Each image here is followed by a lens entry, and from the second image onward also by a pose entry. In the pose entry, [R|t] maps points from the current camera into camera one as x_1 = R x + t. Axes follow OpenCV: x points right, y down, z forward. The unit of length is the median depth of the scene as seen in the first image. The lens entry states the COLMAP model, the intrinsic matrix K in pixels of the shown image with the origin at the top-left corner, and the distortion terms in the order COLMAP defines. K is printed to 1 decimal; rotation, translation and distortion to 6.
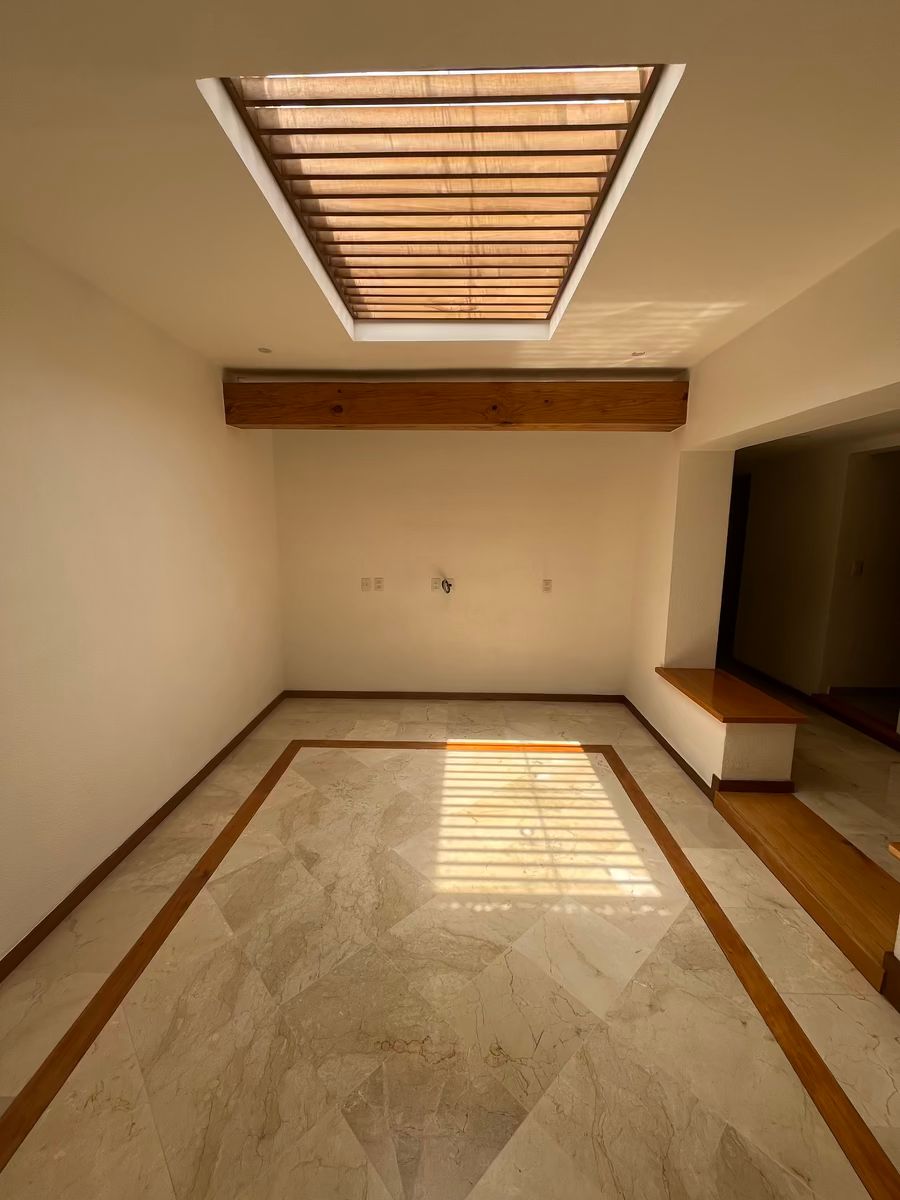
lens RADIAL K [[484.7, 0, 448.9], [0, 484.7, 595.9], [0, 0, 1]] dist [-0.003334, 0.000670]
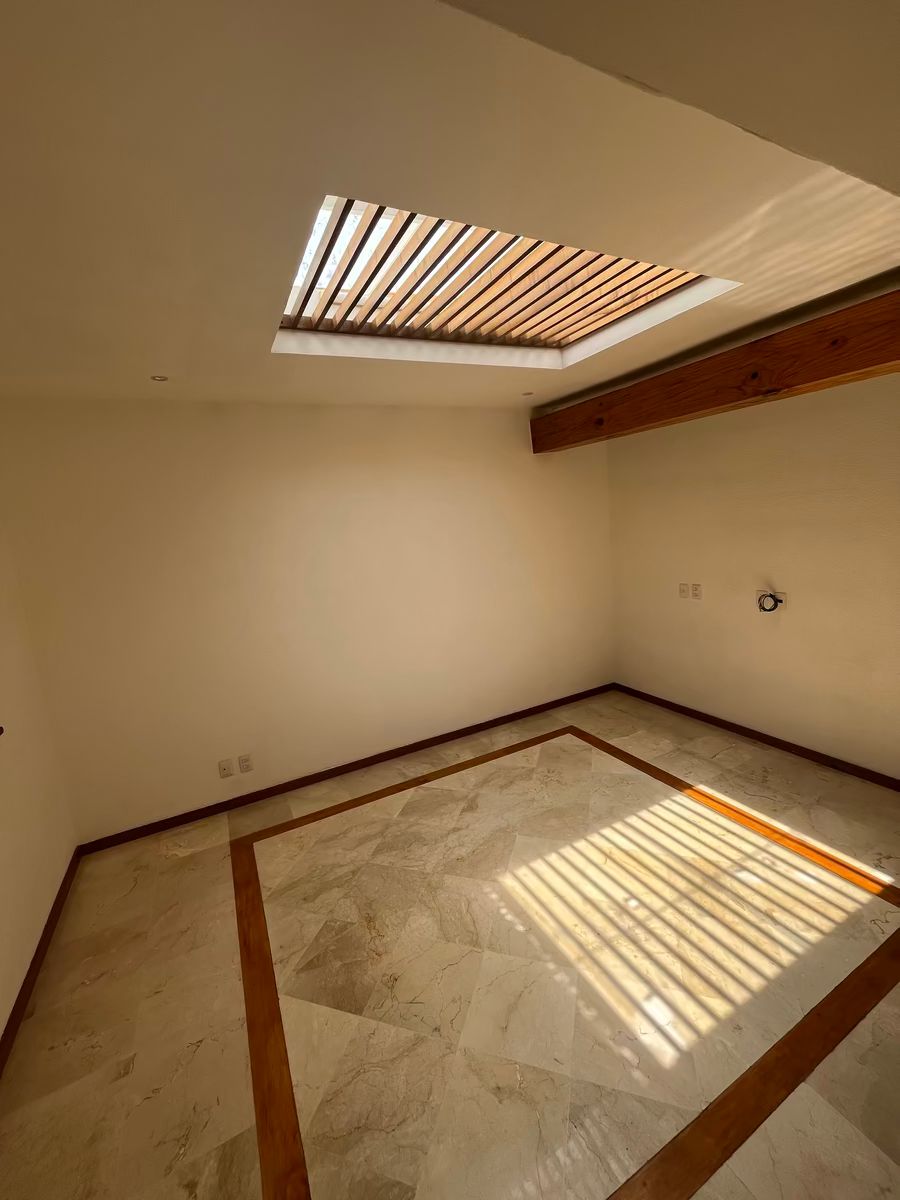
lens RADIAL K [[484.7, 0, 448.9], [0, 484.7, 595.9], [0, 0, 1]] dist [-0.003334, 0.000670]
pose [[0.477415, 0.094433, -0.873589, 0.725375], [-0.046961, 0.995529, 0.081950, -0.118115], [0.877422, 0.001900, 0.479715, 0.302962]]
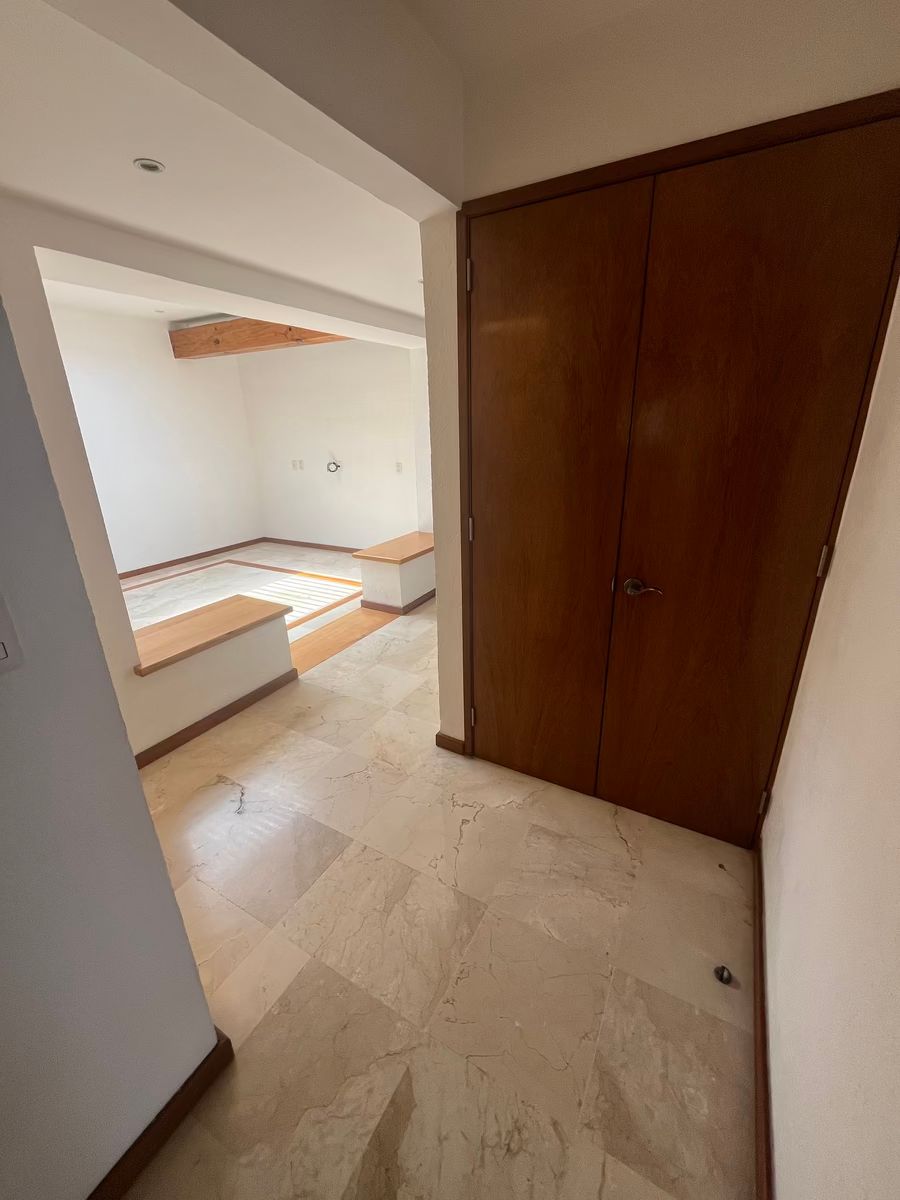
lens RADIAL K [[481.8, 0, 450.0], [0, 481.8, 600.0], [0, 0, 1]] dist [-0.014962, 0.000050]
pose [[0.884733, 0.139824, -0.444632, 1.593490], [-0.046519, 0.975669, 0.214255, 0.068145], [0.463771, -0.168874, 0.869711, -0.142578]]
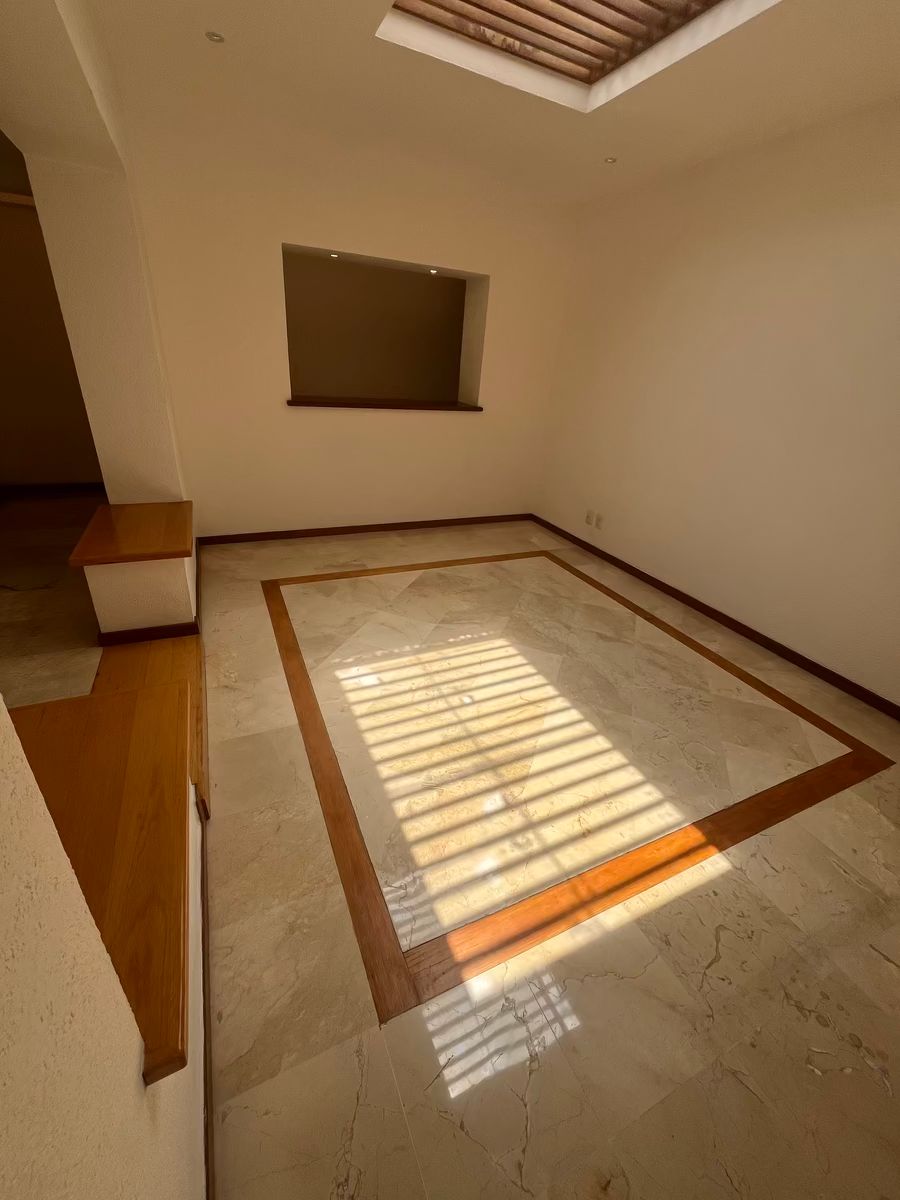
lens RADIAL K [[481.8, 0, 450.0], [0, 481.8, 600.0], [0, 0, 1]] dist [-0.014962, 0.000050]
pose [[-0.891123, 0.141427, -0.431159, 0.563601], [-0.141858, 0.815731, 0.560767, -0.168063], [0.431017, 0.560876, -0.706854, 1.555899]]
